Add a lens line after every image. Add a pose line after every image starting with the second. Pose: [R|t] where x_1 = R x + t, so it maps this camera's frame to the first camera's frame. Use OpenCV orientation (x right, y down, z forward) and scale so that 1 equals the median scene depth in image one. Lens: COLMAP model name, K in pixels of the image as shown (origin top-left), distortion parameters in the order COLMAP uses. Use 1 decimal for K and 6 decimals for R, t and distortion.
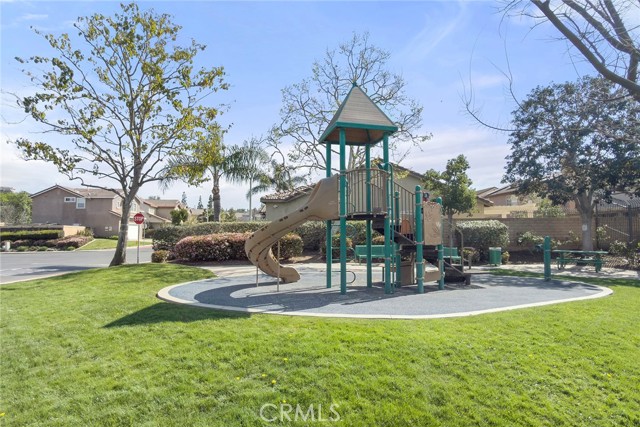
lens RADIAL K [[321.8, 0, 320.8], [0, 321.8, 213.3], [0, 0, 1]] dist [-0.005579, -0.000565]
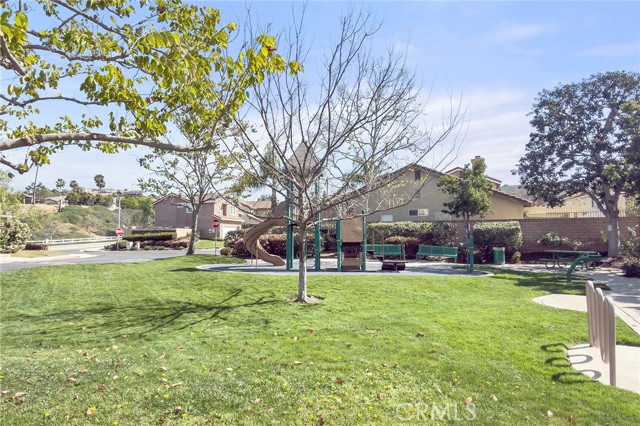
lens RADIAL K [[391.6, 0, 319.3], [0, 391.6, 214.6], [0, 0, 1]] dist [0.001784, 0.000114]
pose [[0.941125, -0.019894, -0.337472, 0.179740], [0.023731, 0.999692, 0.007249, -0.010774], [0.337224, -0.014830, 0.941308, -0.173410]]
